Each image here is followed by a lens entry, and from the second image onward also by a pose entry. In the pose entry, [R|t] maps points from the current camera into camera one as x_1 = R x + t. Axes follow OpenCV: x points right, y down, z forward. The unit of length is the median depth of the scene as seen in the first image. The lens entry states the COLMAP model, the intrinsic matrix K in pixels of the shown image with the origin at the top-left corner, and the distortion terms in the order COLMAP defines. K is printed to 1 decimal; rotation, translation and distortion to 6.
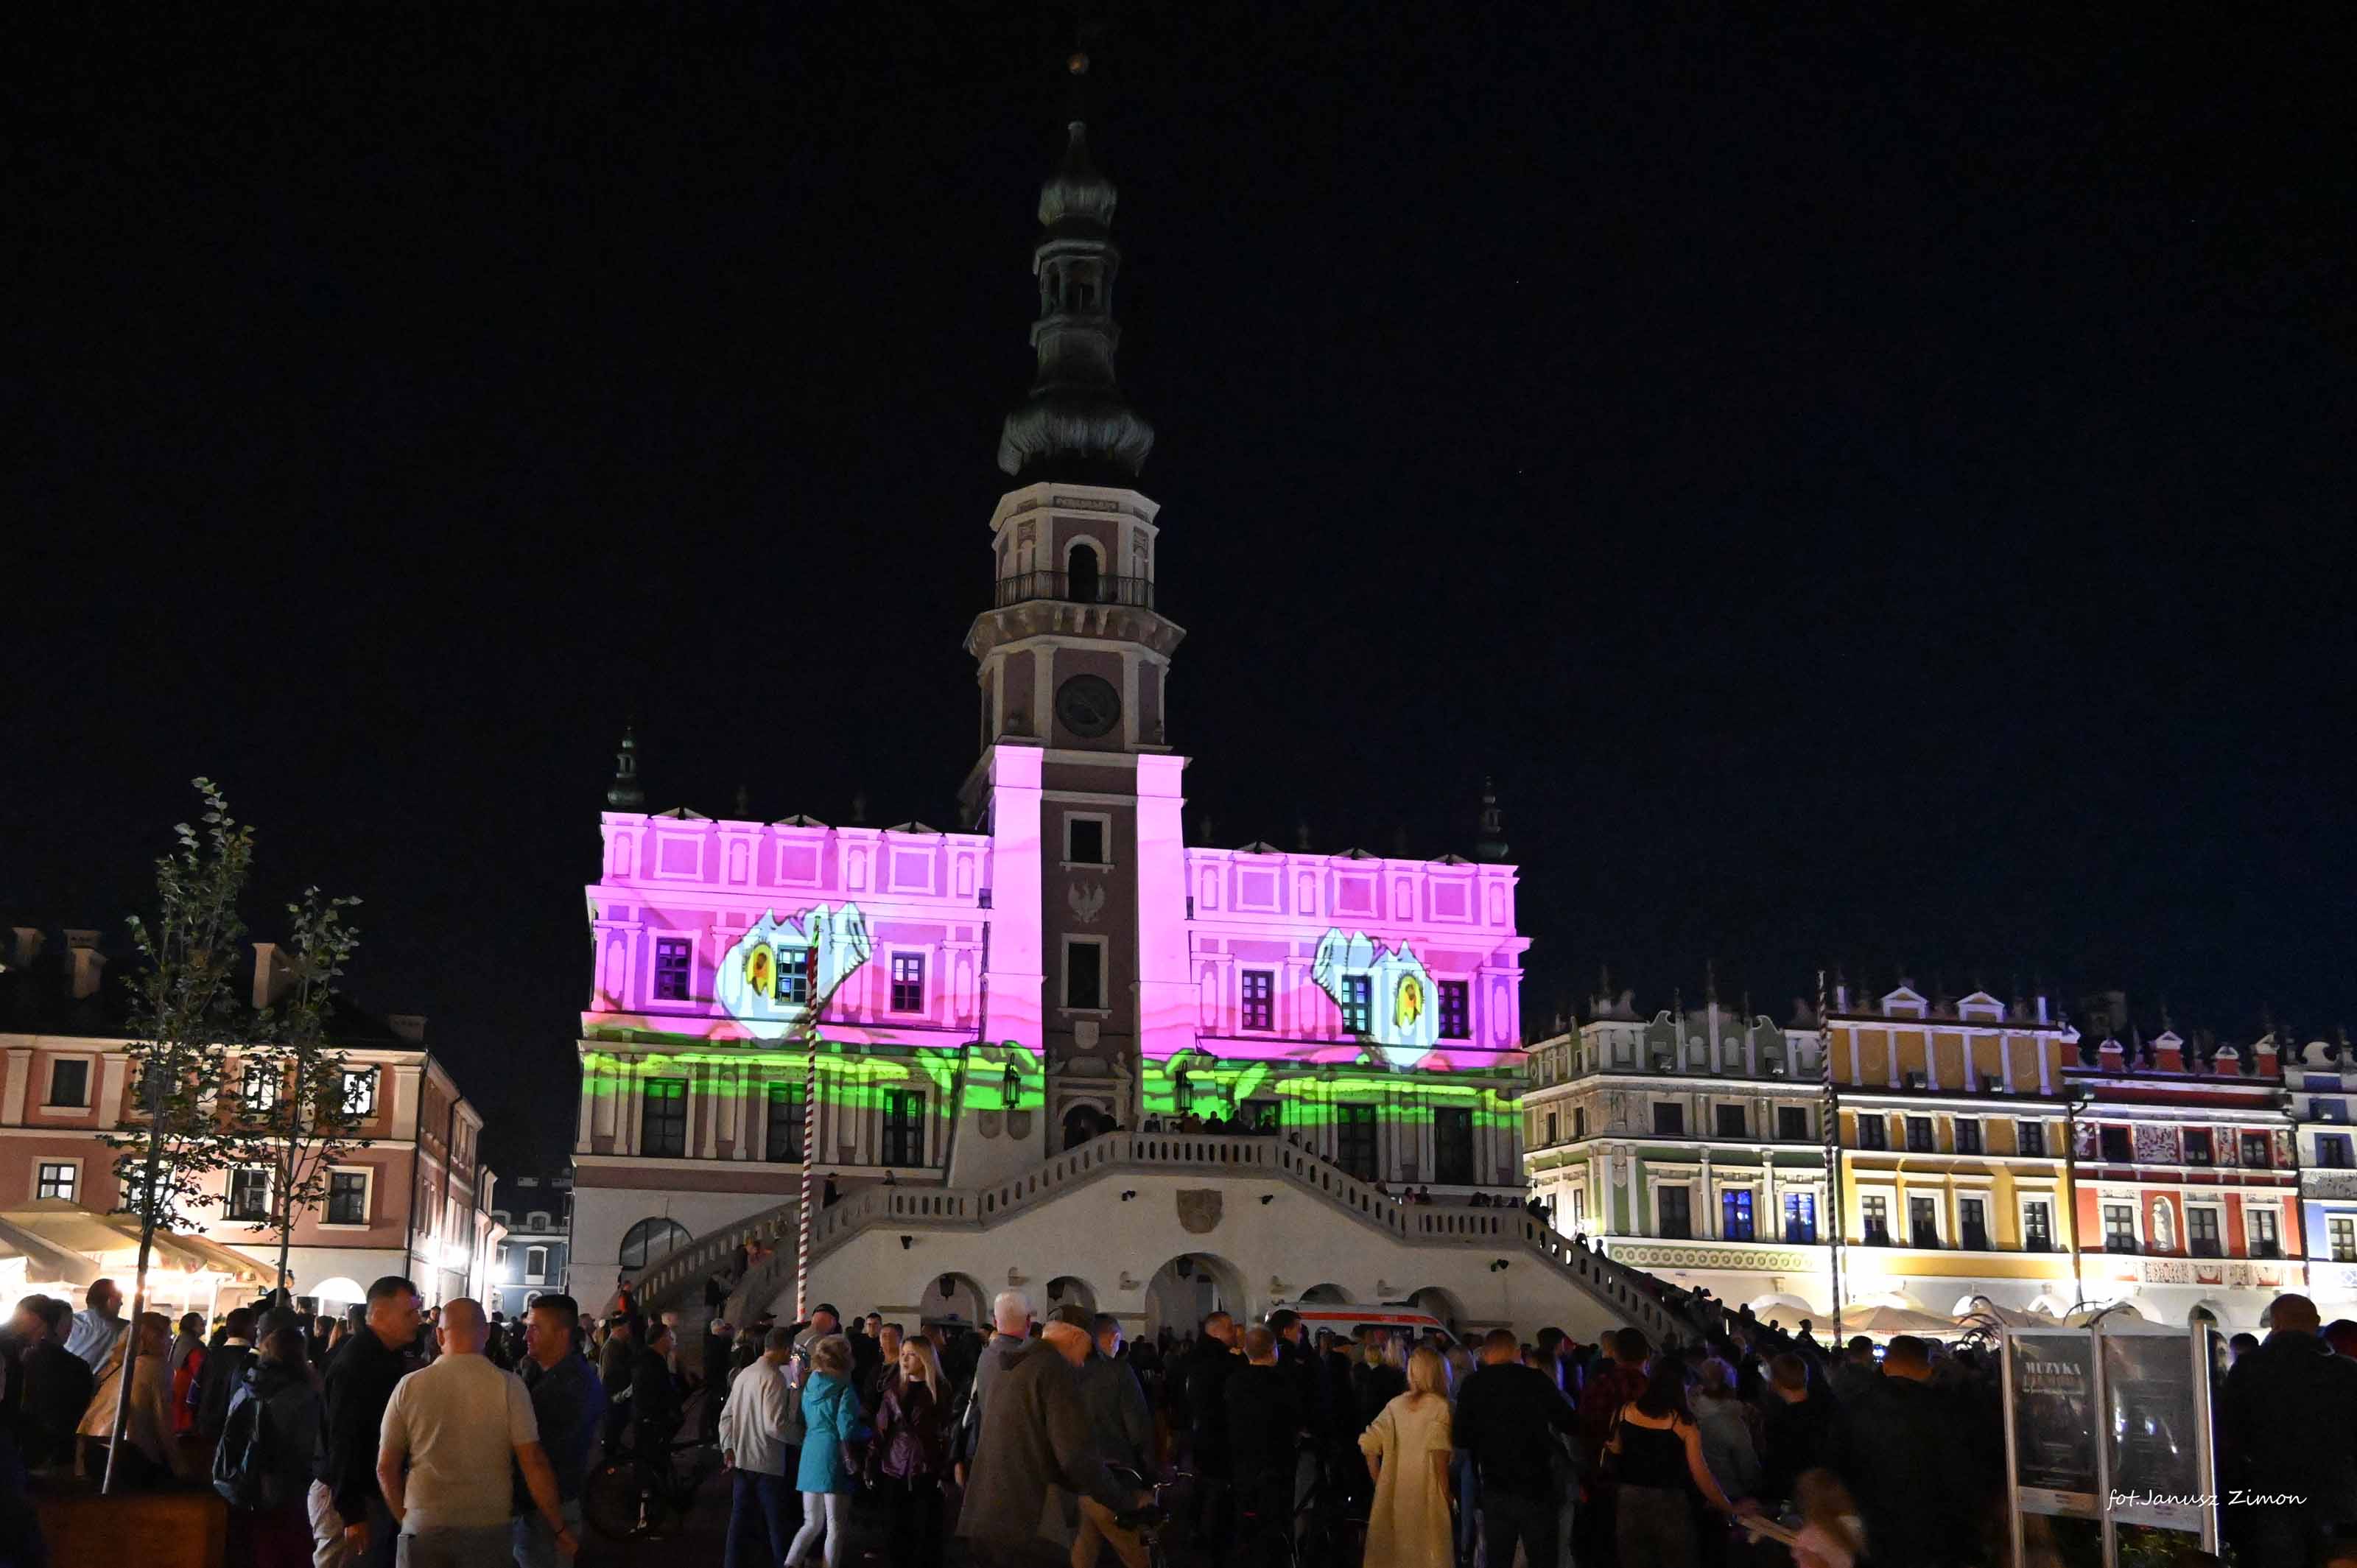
lens RADIAL K [[2017.9, 0, 983.6], [0, 2017.9, 931.5], [0, 0, 1]] dist [0.005895, 0.024159]
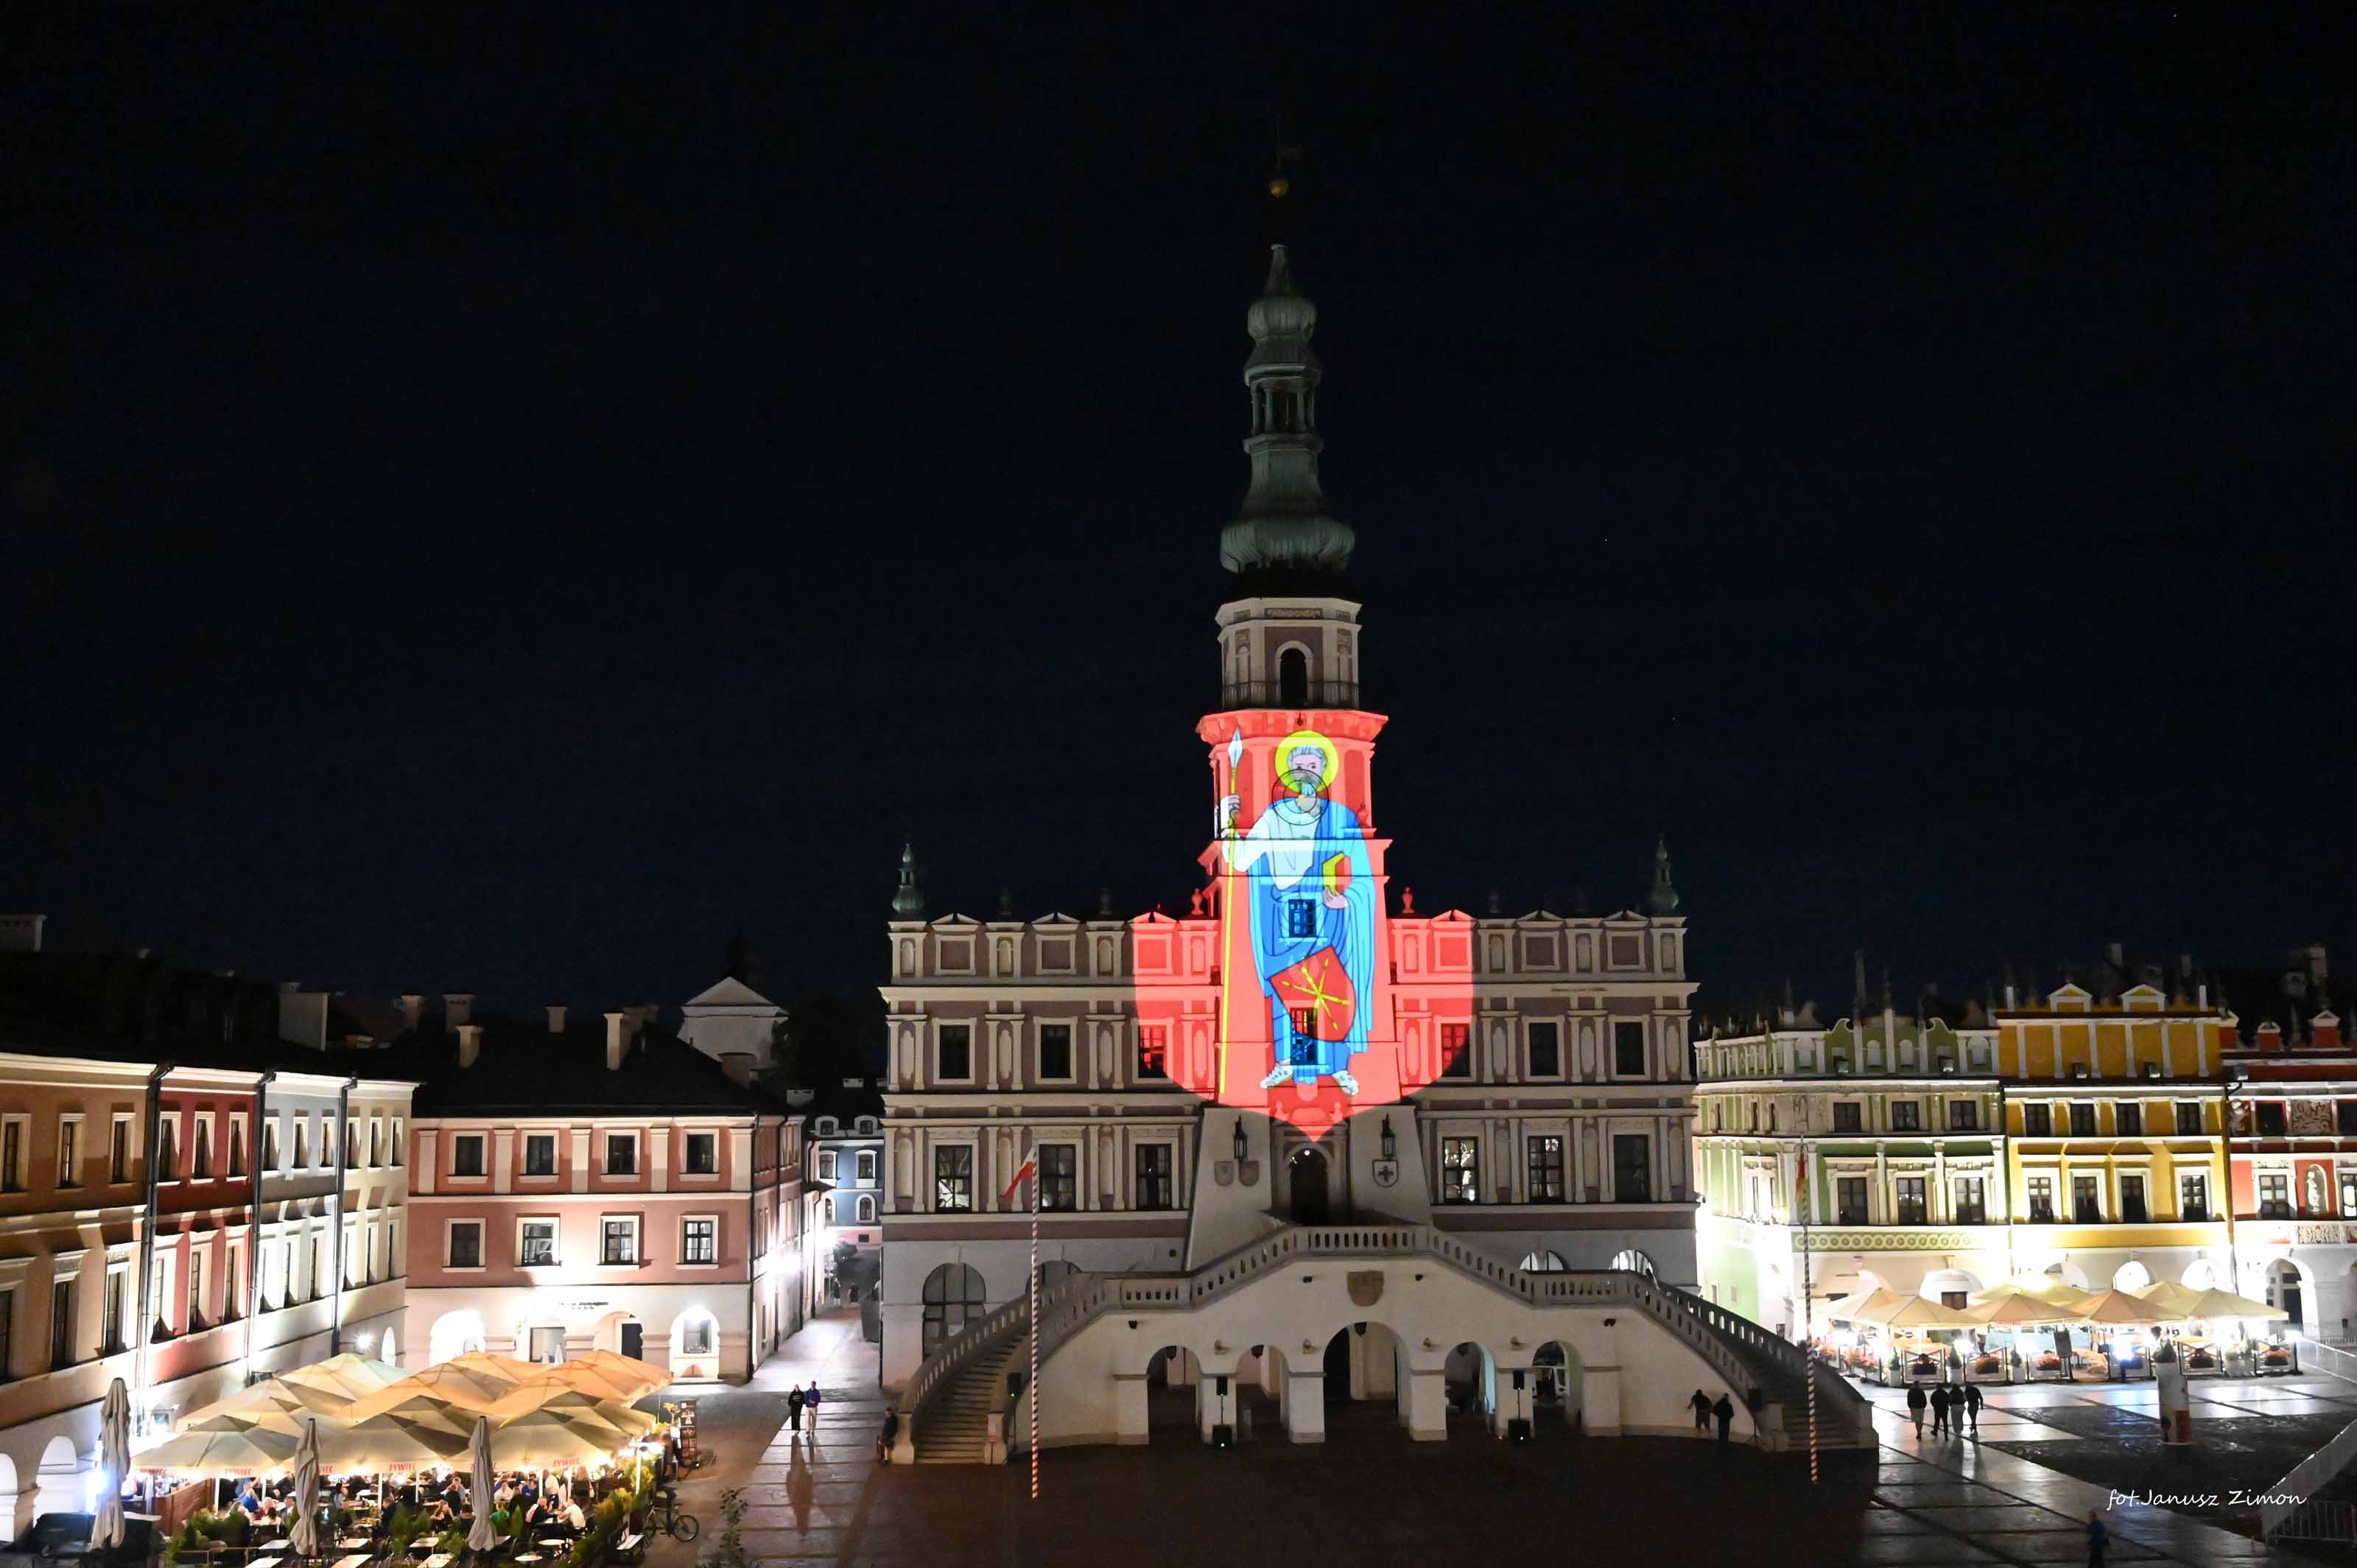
lens RADIAL K [[2331.6, 0, 1174.4], [0, 2331.6, 793.3], [0, 0, 1]] dist [0.003449, 0.000000]
pose [[0.995494, -0.045105, -0.083413, 0.083844], [0.049691, 0.997318, 0.053736, -0.173587], [0.080766, -0.057639, 0.995065, -0.303954]]
